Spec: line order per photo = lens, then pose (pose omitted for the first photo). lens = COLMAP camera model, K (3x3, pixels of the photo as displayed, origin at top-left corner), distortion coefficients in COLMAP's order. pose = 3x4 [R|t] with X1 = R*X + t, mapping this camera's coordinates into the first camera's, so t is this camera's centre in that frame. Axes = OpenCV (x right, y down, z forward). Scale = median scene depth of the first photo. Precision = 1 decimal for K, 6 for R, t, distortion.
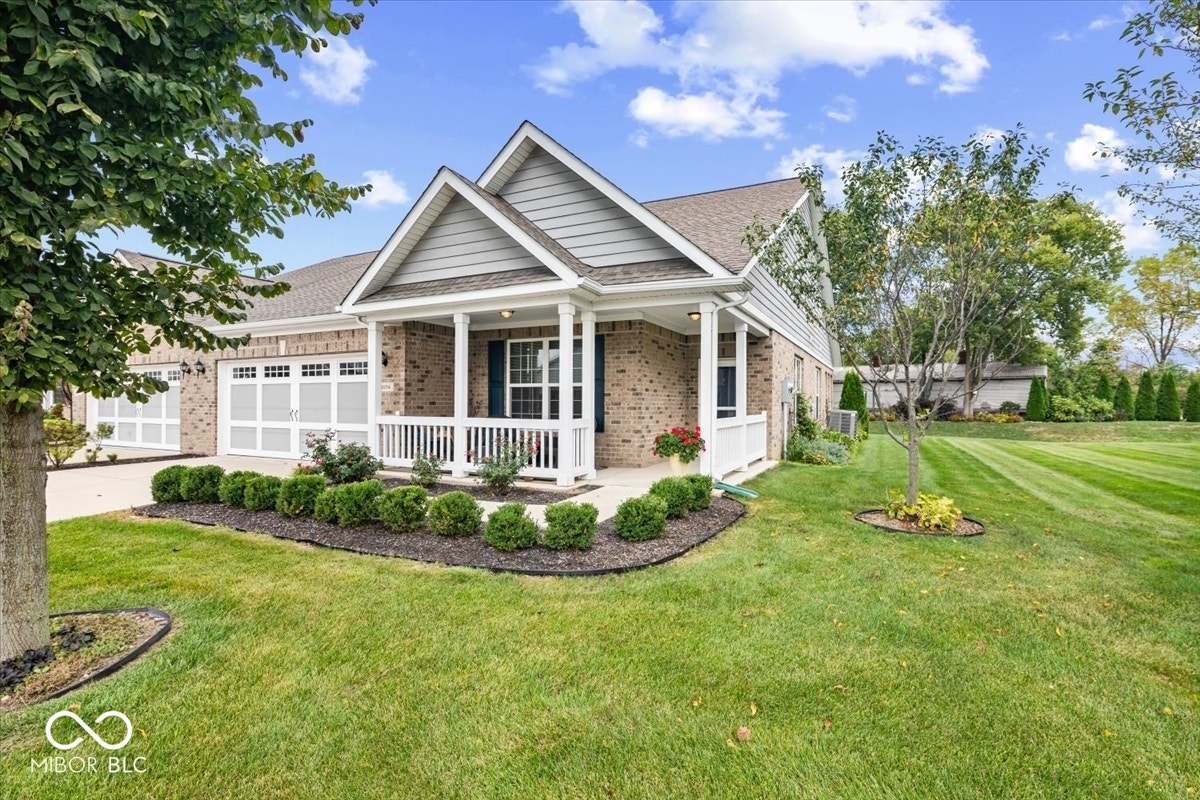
lens RADIAL K [[559.3, 0, 599.8], [0, 559.3, 401.7], [0, 0, 1]] dist [-0.001989, -0.000085]
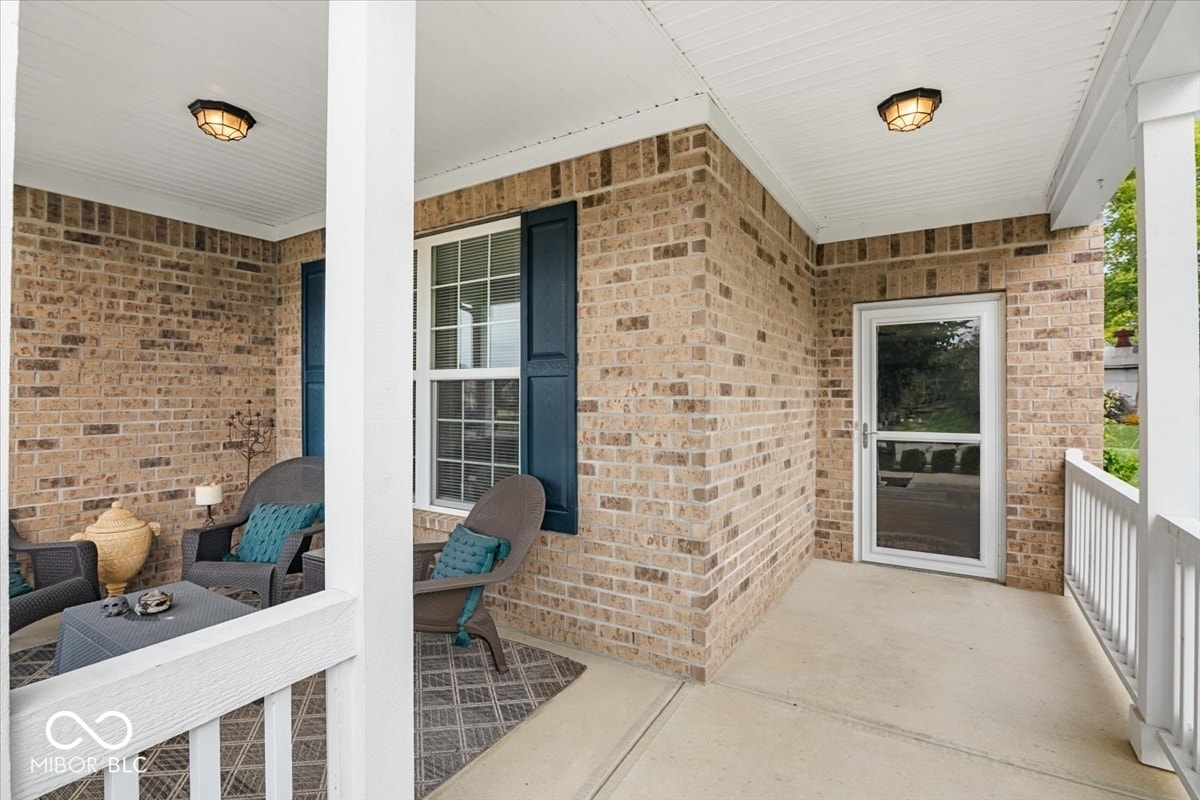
lens RADIAL K [[559.3, 0, 601.1], [0, 559.3, 399.2], [0, 0, 1]] dist [-0.001989, -0.000085]
pose [[0.995462, -0.002959, -0.095115, 0.048681], [0.003690, 0.999965, 0.007517, -0.018592], [0.095089, -0.007833, 0.995438, 0.712634]]
